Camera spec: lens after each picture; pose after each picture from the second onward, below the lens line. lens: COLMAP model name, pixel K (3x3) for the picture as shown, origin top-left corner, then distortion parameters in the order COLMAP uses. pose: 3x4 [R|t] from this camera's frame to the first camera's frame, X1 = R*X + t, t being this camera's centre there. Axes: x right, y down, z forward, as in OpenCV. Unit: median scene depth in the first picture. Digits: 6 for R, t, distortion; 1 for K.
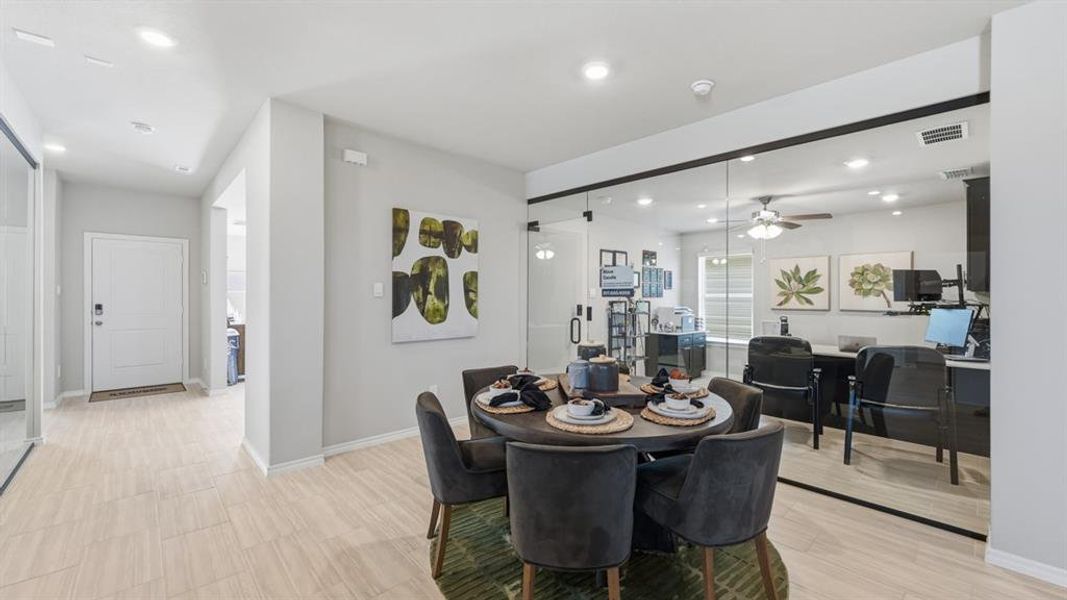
lens RADIAL K [[424.9, 0, 539.4], [0, 424.9, 298.5], [0, 0, 1]] dist [0.001660, 0.000626]
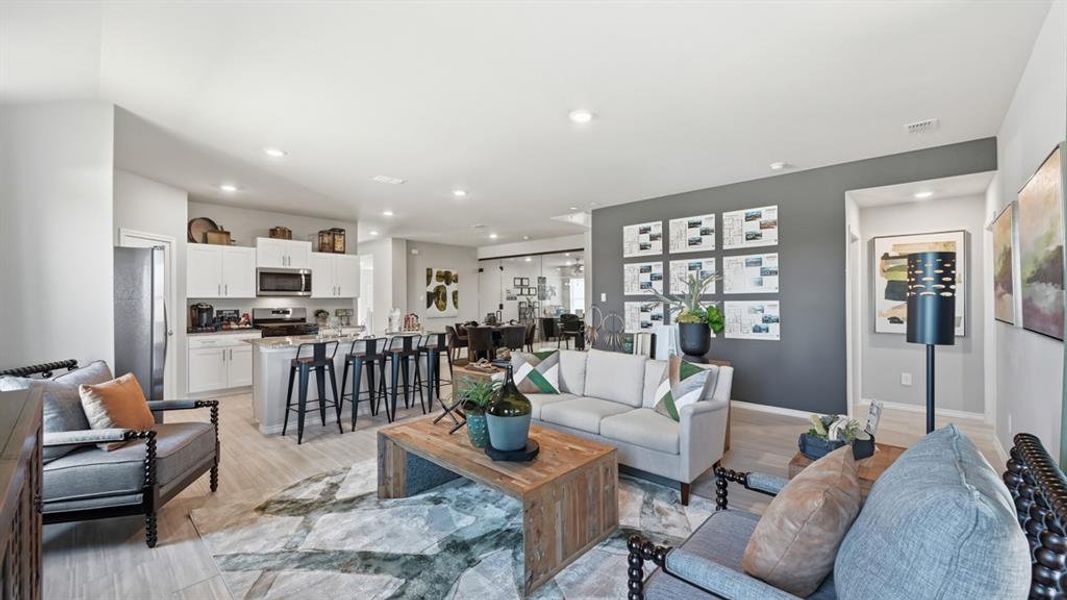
lens RADIAL K [[424.9, 0, 536.8], [0, 424.9, 298.3], [0, 0, 1]] dist [0.001660, 0.000626]
pose [[0.997815, -0.012717, 0.064842, 0.145663], [0.013400, 0.999859, -0.010099, 0.013499], [-0.064704, 0.010946, 0.997844, -1.429249]]
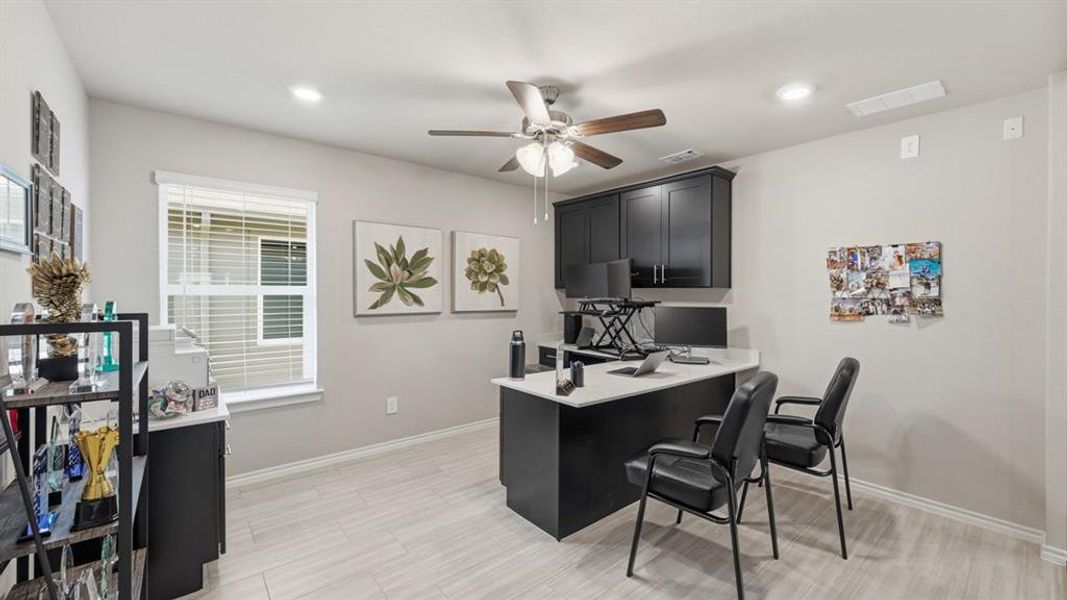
lens RADIAL K [[424.9, 0, 534.1], [0, 424.9, 294.4], [0, 0, 1]] dist [0.001660, 0.000626]
pose [[0.062377, -0.009262, 0.998010, 0.056680], [0.003154, 0.999954, 0.009083, -0.010255], [-0.998048, 0.002581, 0.062403, 1.315719]]
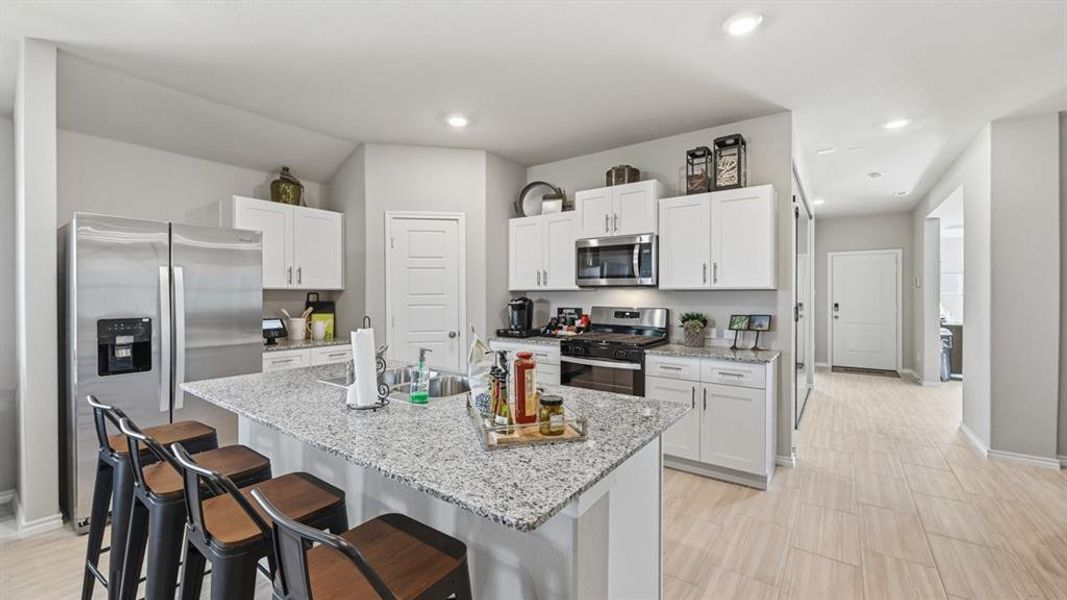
lens RADIAL K [[424.9, 0, 534.7], [0, 424.9, 294.0], [0, 0, 1]] dist [0.001660, 0.000626]
pose [[0.189326, -0.004707, -0.981903, 0.152615], [-0.008527, 0.999943, -0.006438, 0.000701], [0.981877, 0.009591, 0.189275, -0.247432]]
